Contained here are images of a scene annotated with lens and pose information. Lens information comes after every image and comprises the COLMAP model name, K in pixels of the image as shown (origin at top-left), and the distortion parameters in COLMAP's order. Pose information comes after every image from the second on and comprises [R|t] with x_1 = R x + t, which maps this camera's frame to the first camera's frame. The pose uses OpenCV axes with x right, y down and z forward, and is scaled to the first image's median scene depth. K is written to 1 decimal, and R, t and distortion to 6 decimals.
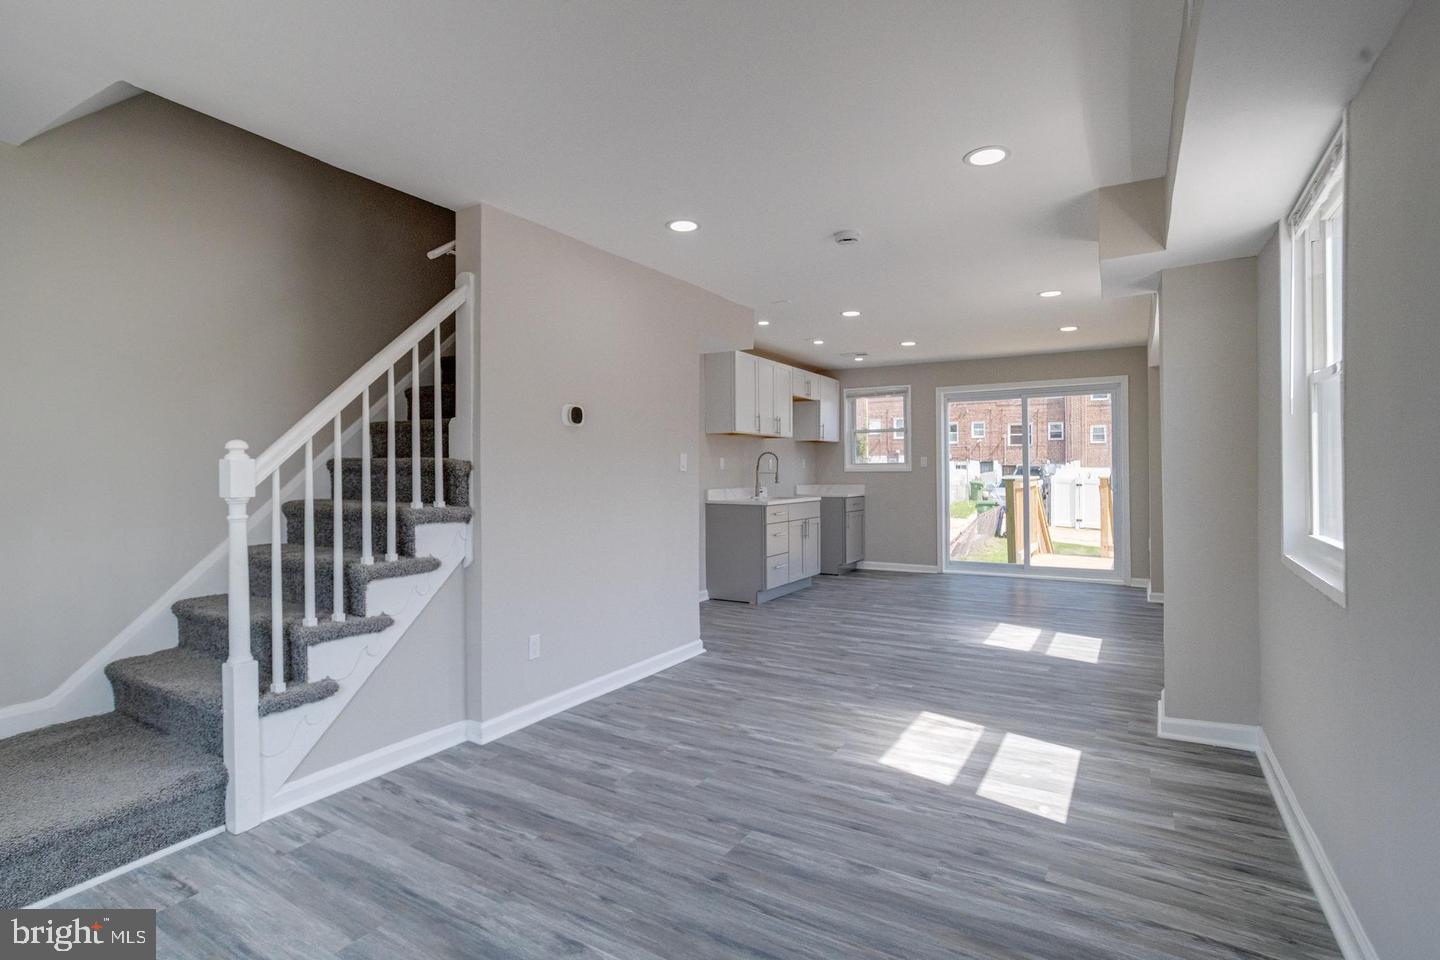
lens RADIAL K [[719.5, 0, 717.5], [0, 719.5, 472.0], [0, 0, 1]] dist [-0.026407, 0.035798]
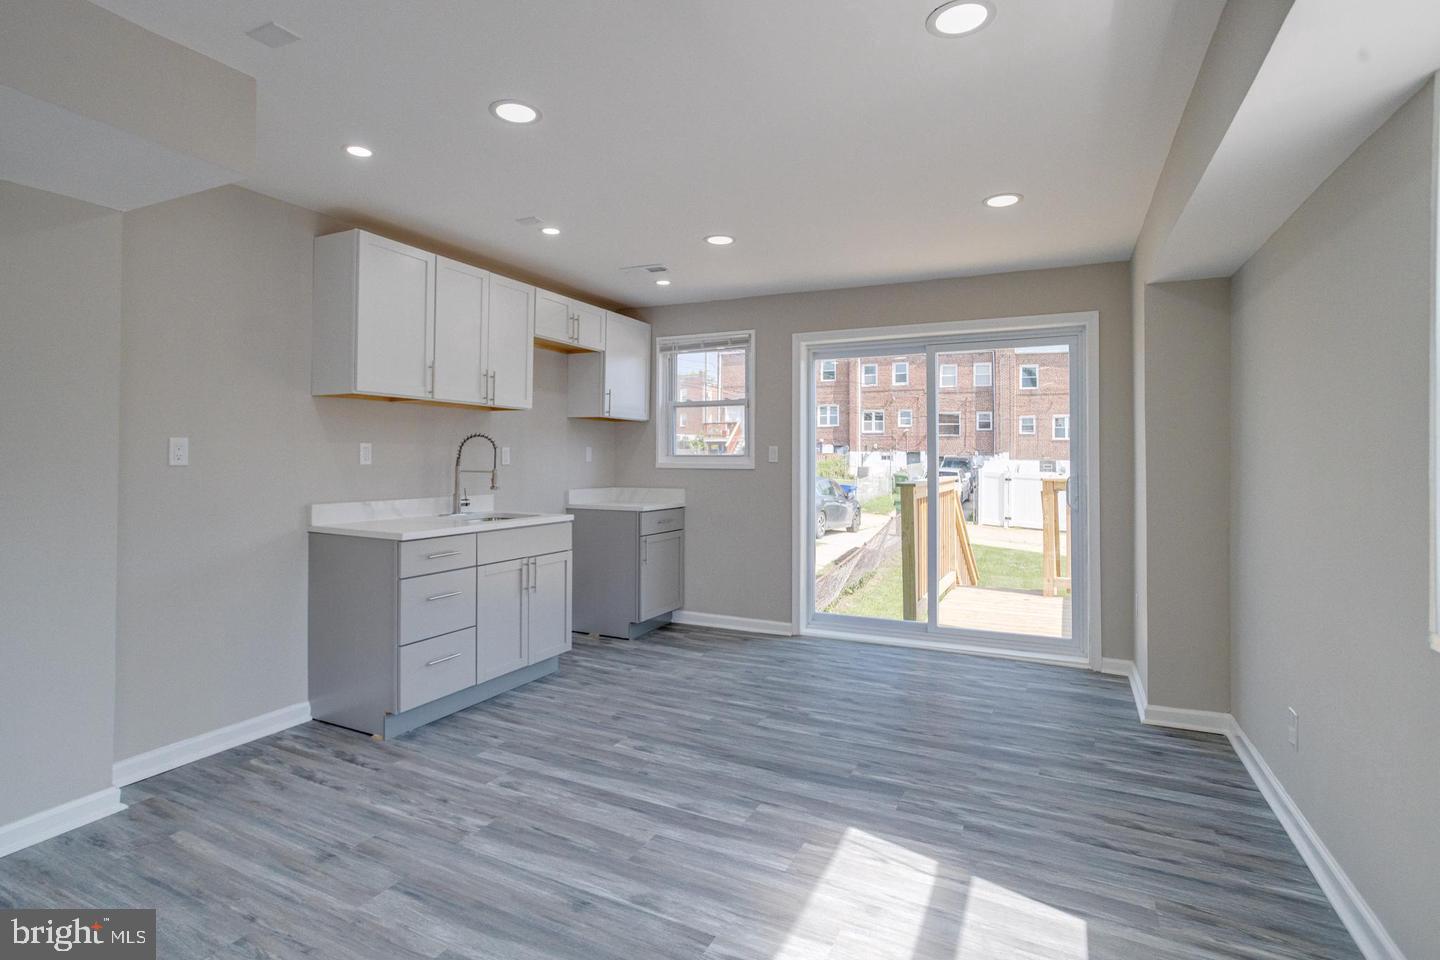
lens RADIAL K [[707.9, 0, 710.6], [0, 707.9, 452.3], [0, 0, 1]] dist [-0.046157, 0.033953]
pose [[0.997531, 0.011853, 0.069222, 0.188439], [-0.011174, 0.999886, -0.010185, -0.008719], [-0.069334, 0.009386, 0.997549, 0.390368]]
